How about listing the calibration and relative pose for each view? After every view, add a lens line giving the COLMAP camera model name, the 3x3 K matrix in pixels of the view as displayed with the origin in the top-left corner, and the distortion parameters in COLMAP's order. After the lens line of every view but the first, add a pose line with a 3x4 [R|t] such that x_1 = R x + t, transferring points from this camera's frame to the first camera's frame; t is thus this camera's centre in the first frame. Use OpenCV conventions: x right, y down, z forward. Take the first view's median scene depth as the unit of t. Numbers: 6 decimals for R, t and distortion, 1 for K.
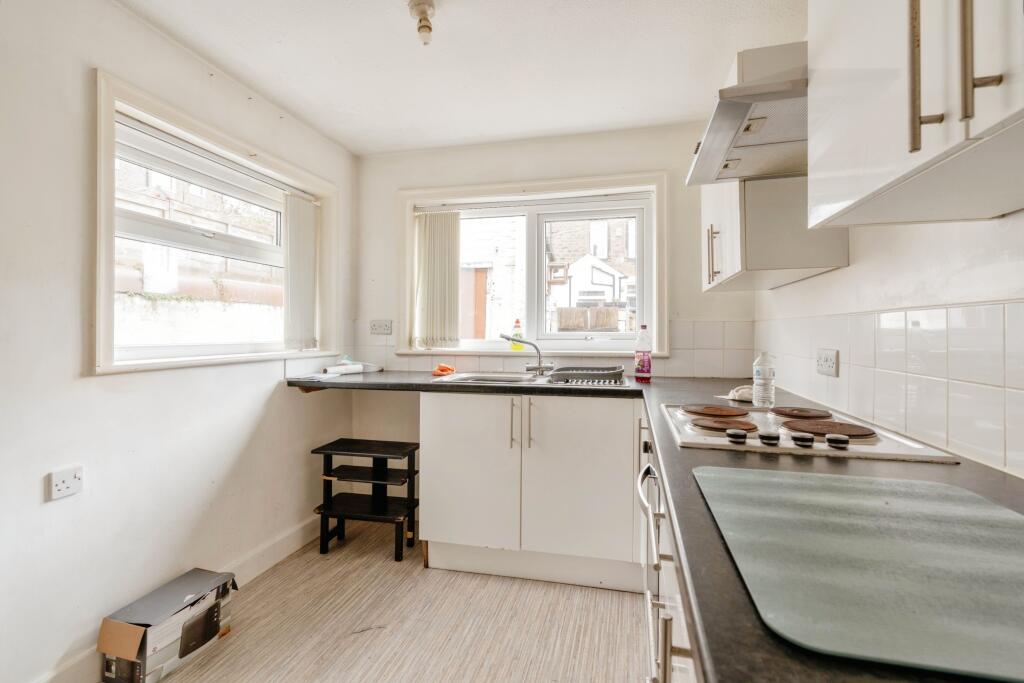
lens RADIAL K [[461.8, 0, 513.1], [0, 461.8, 332.6], [0, 0, 1]] dist [-0.005096, 0.000563]
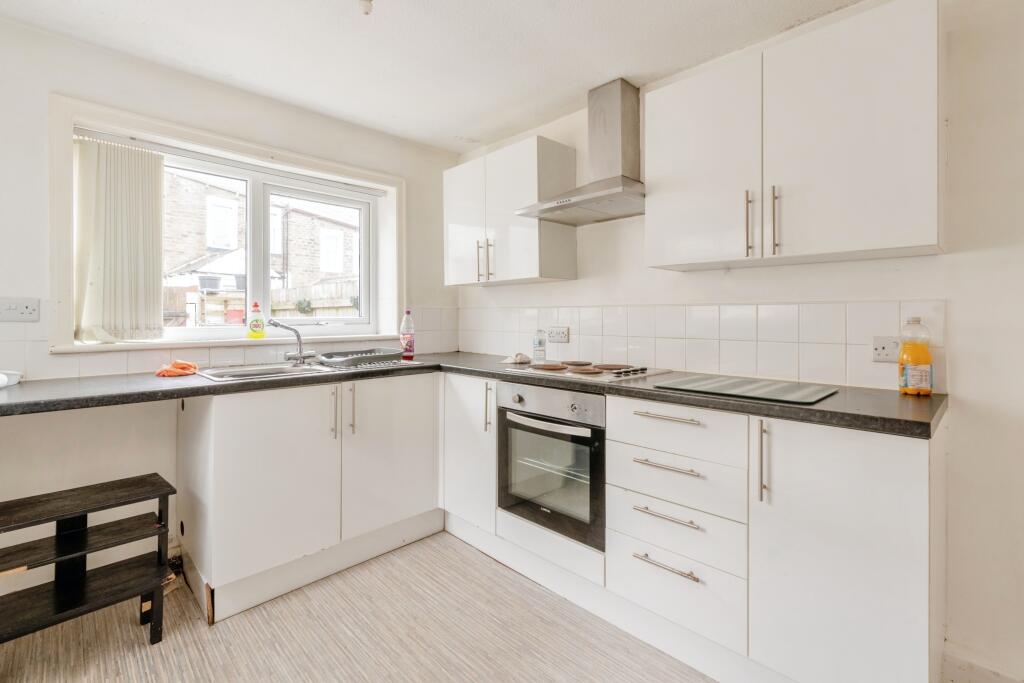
lens RADIAL K [[461.8, 0, 518.6], [0, 461.8, 316.7], [0, 0, 1]] dist [-0.005096, 0.000563]
pose [[0.522772, -0.002745, 0.852468, -0.502426], [0.002969, 0.999995, 0.001400, -0.002273], [-0.852467, 0.001799, 0.522777, 0.143490]]
